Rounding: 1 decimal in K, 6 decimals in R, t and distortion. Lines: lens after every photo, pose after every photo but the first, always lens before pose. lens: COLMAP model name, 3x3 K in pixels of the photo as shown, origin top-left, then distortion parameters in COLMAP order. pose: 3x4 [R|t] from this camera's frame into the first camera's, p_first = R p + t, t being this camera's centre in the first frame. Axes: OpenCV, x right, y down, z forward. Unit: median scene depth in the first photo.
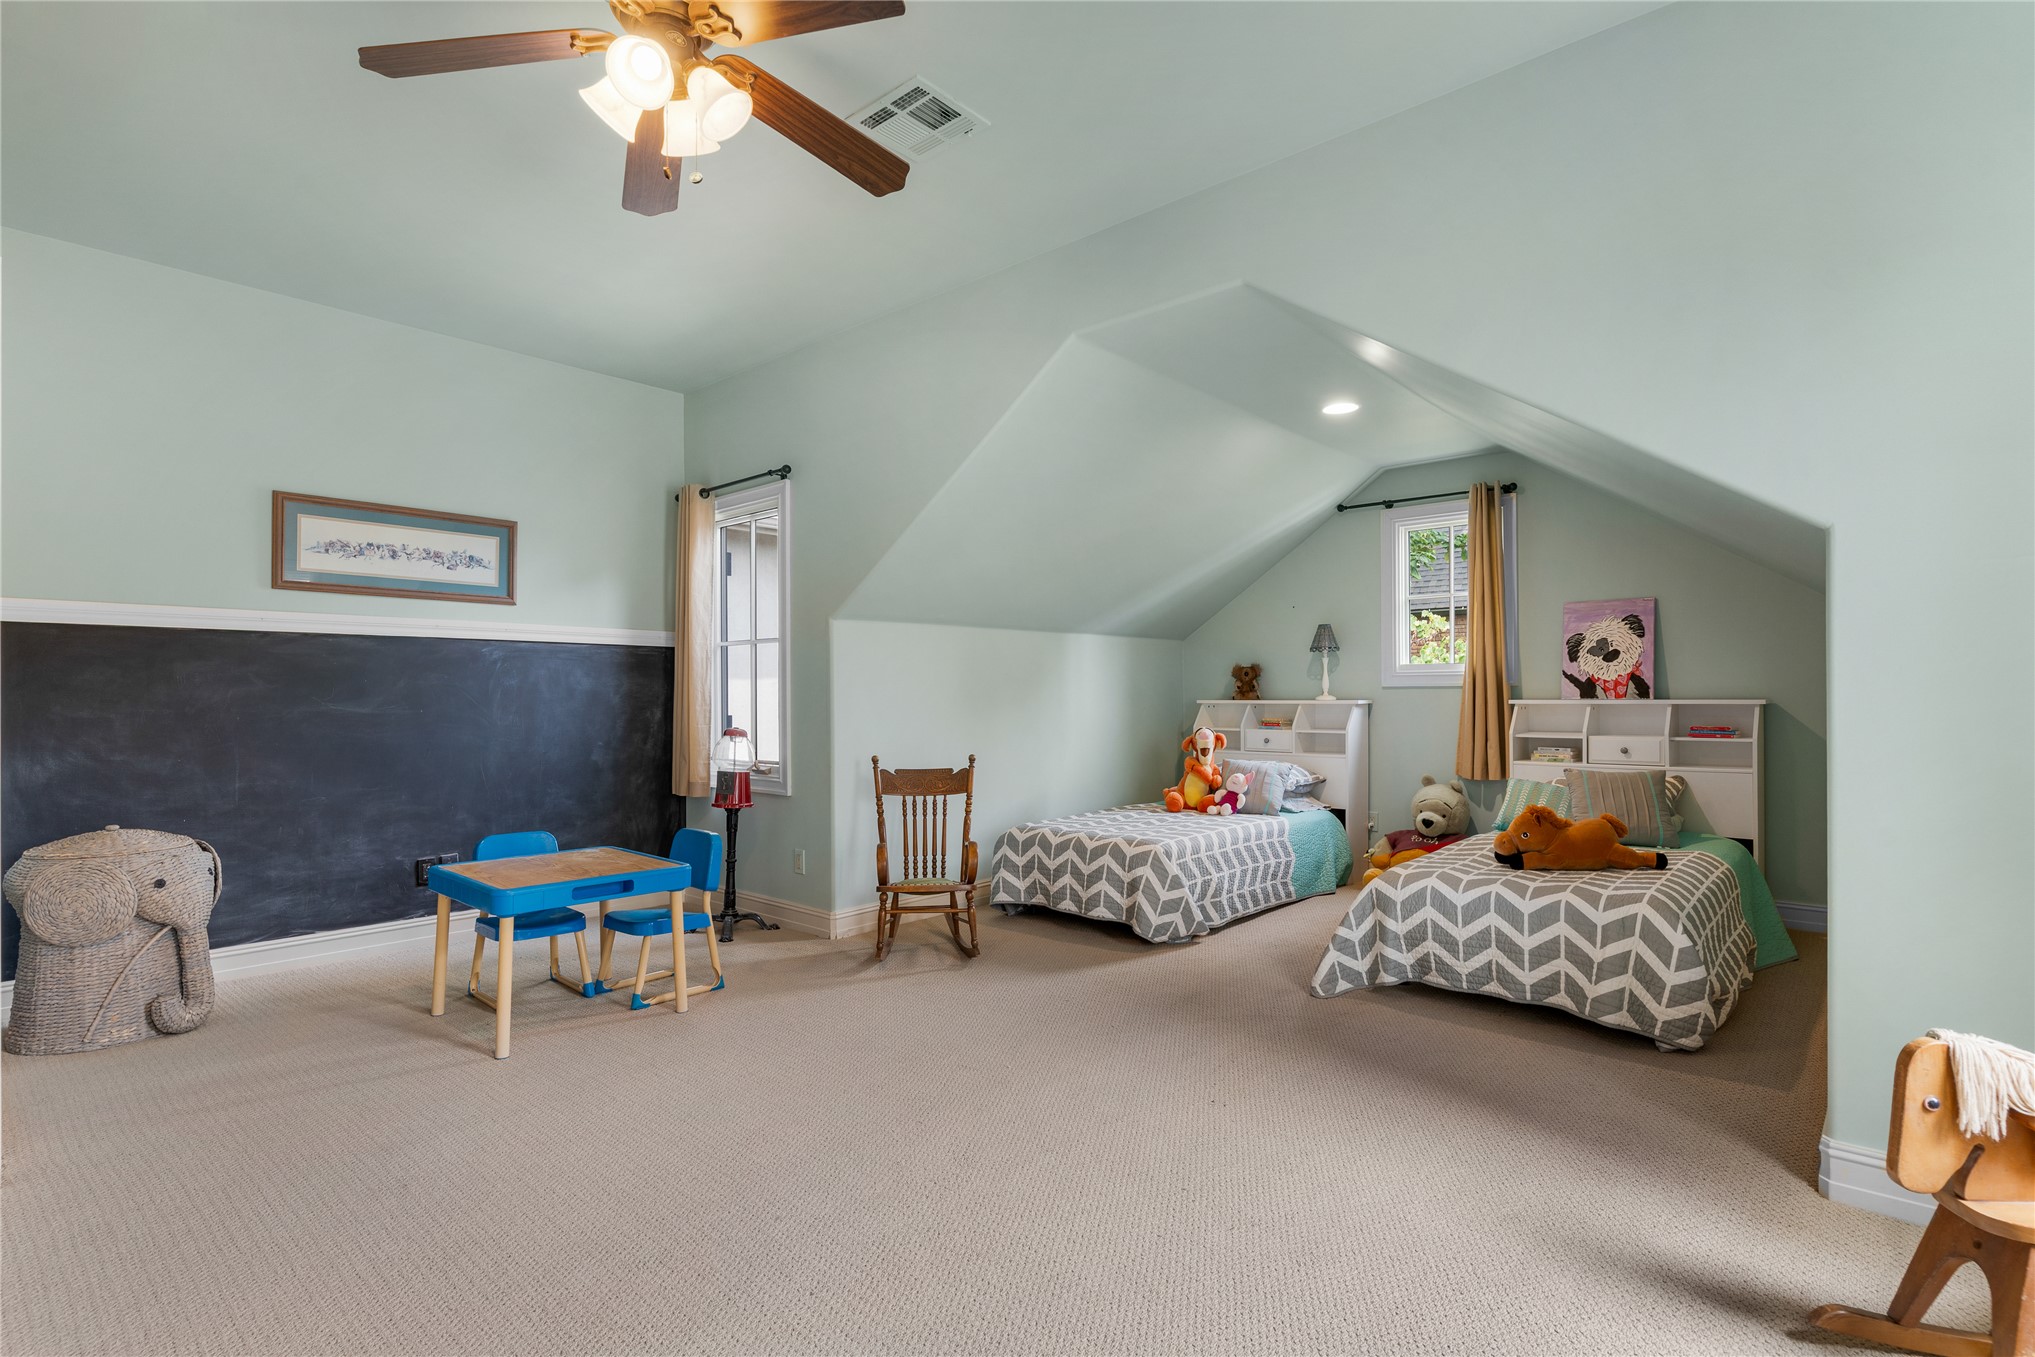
lens RADIAL K [[987.2, 0, 1013.1], [0, 987.2, 684.7], [0, 0, 1]] dist [-0.001246, 0.000596]
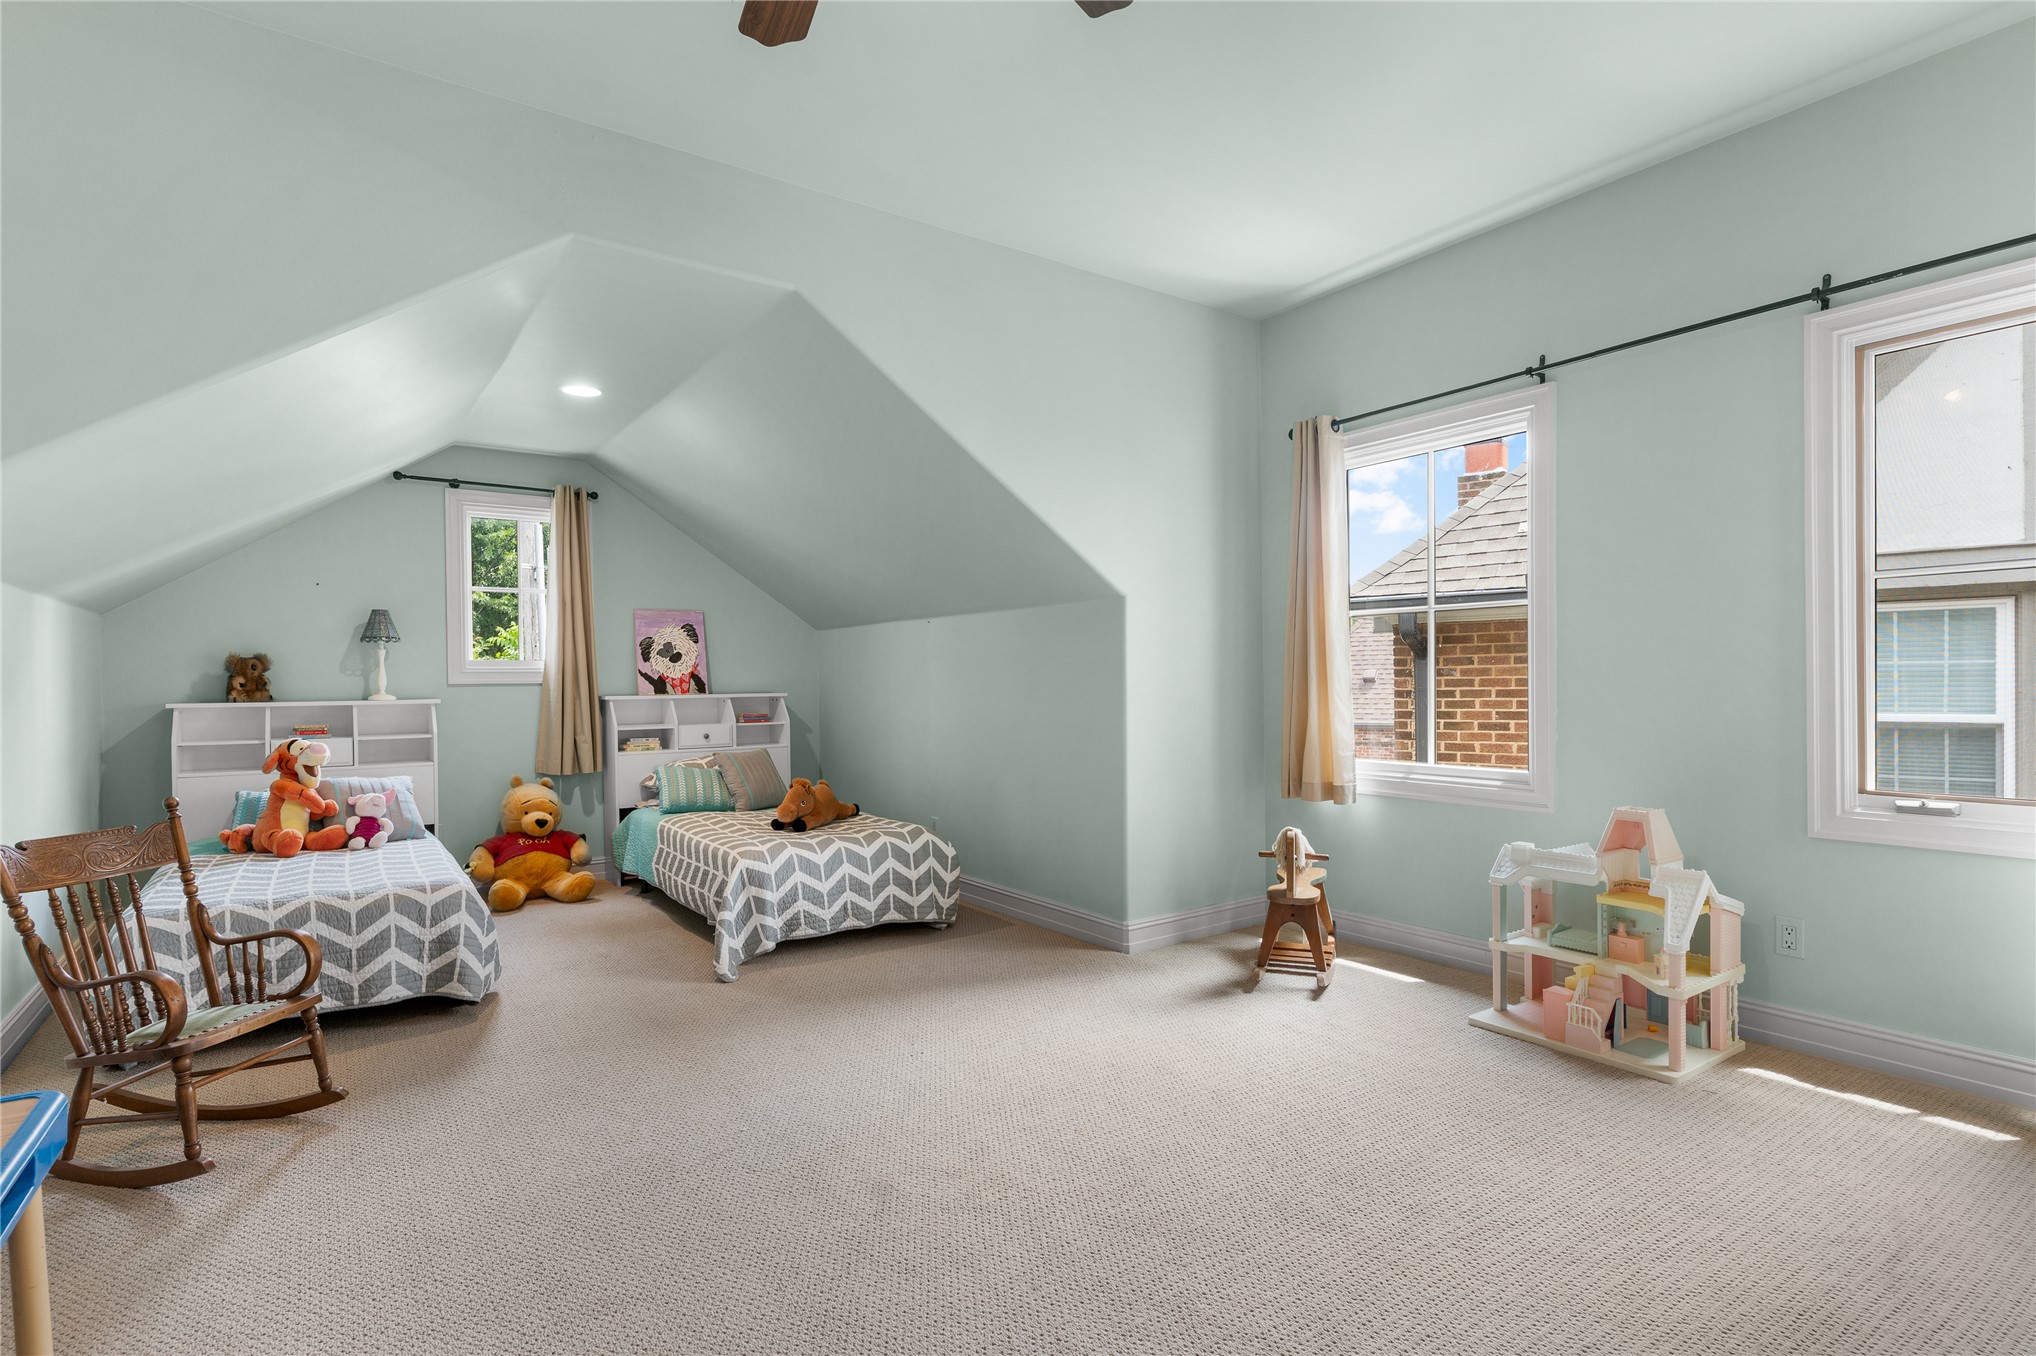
lens RADIAL K [[987.6, 0, 1013.6], [0, 987.6, 684.2], [0, 0, 1]] dist [-0.001246, 0.000596]
pose [[0.220831, 0.000793, 0.975312, -0.523406], [0.001316, 0.999999, -0.001111, 0.005070], [-0.975311, 0.001529, 0.220830, 0.396173]]
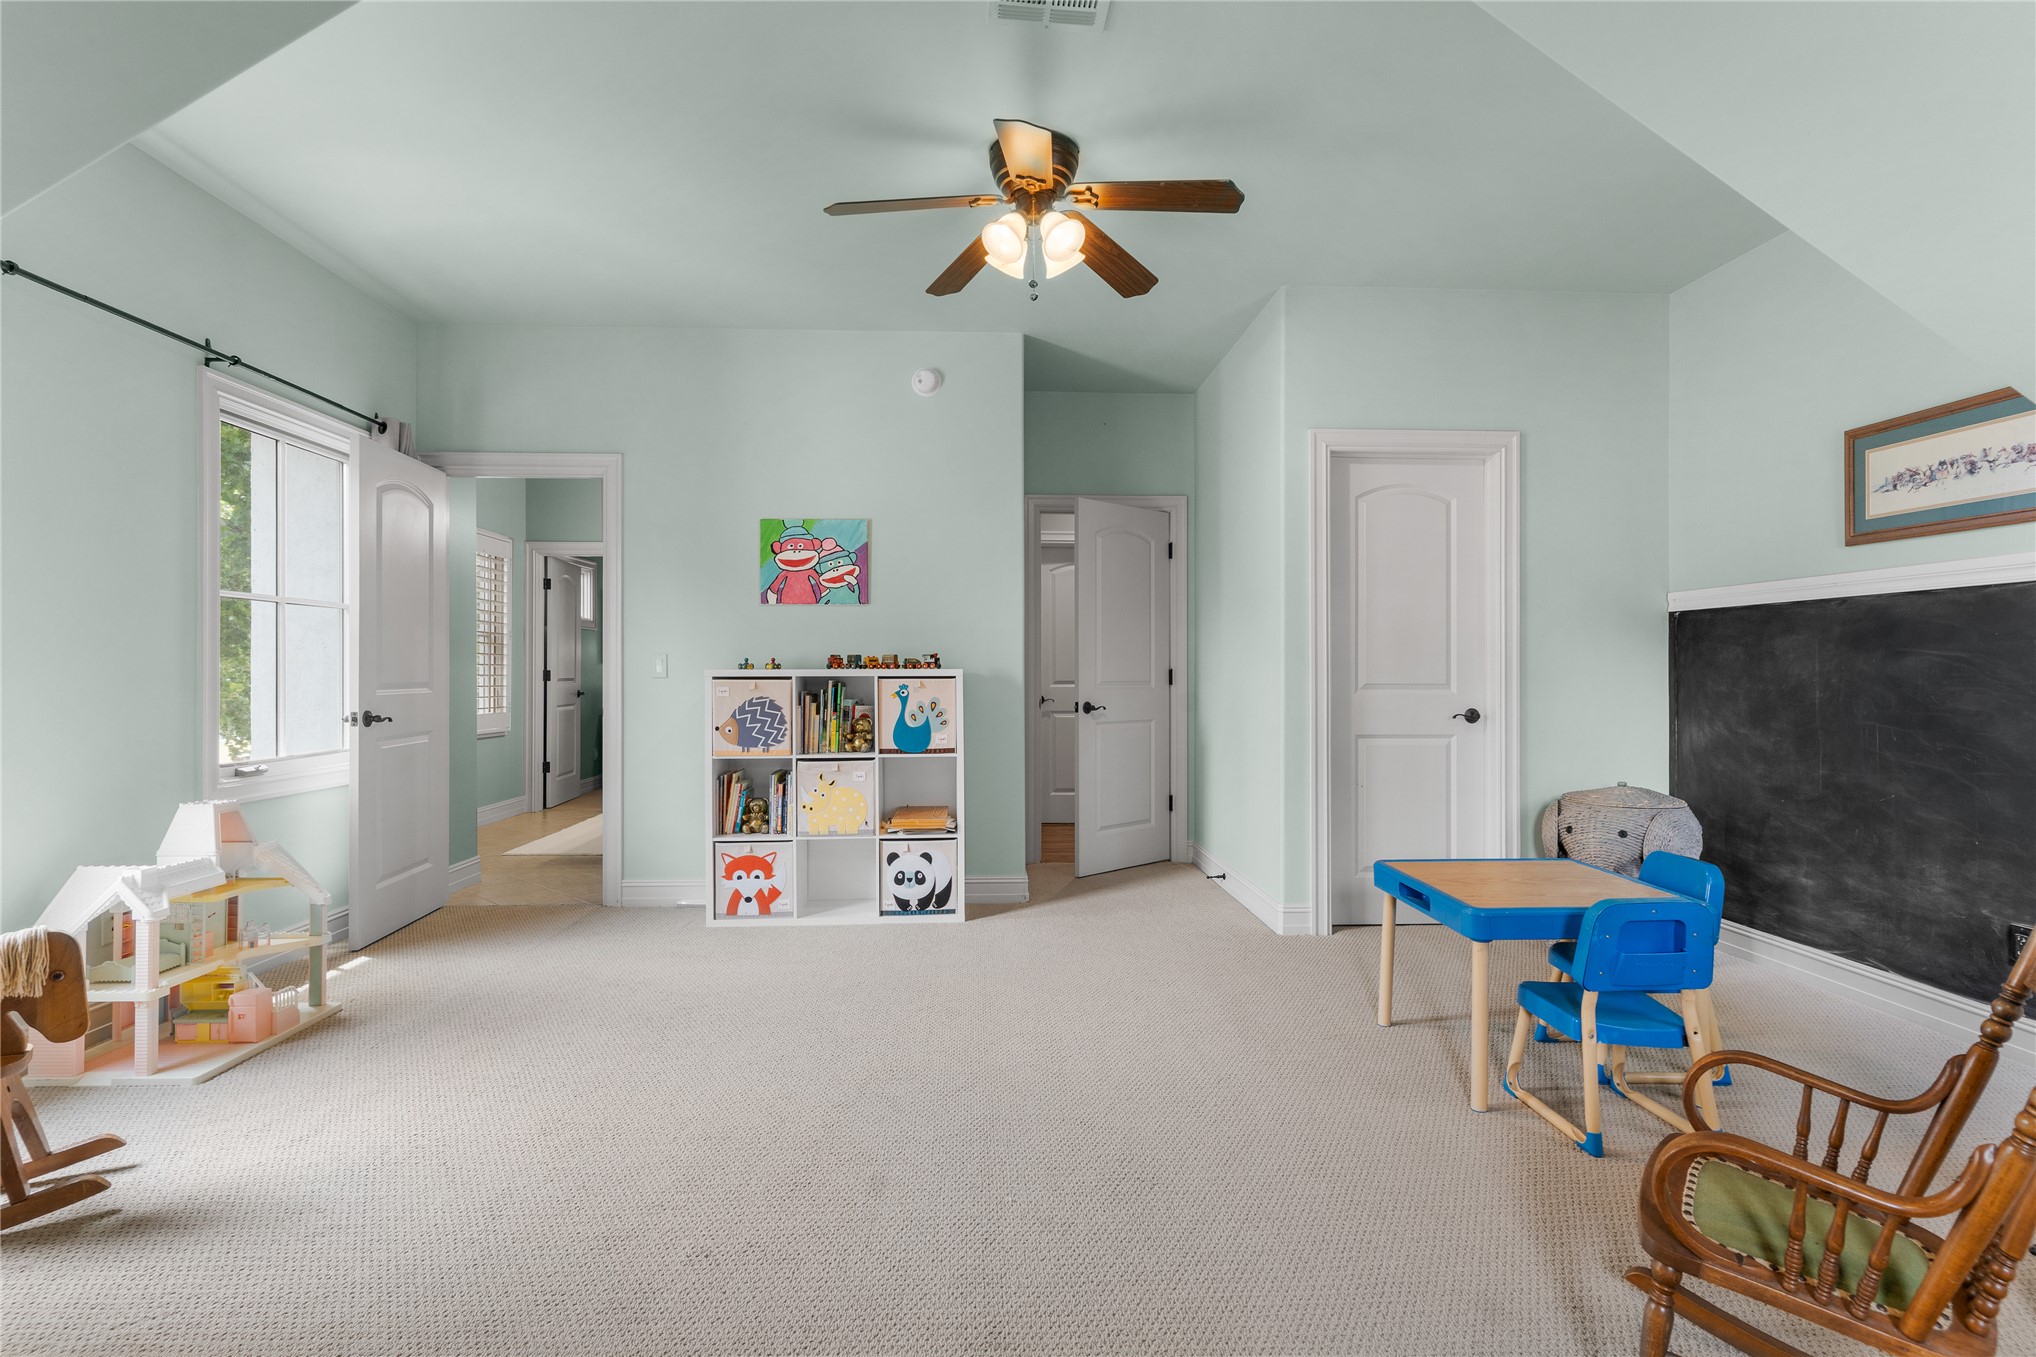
lens RADIAL K [[972.8, 0, 1008.8], [0, 972.8, 667.9], [0, 0, 1]] dist [-0.004190, -0.000417]
pose [[-0.712978, -0.000041, -0.701187, 0.326412], [0.008369, 0.999928, -0.008568, 0.007641], [0.701137, -0.011977, -0.712926, 1.011889]]
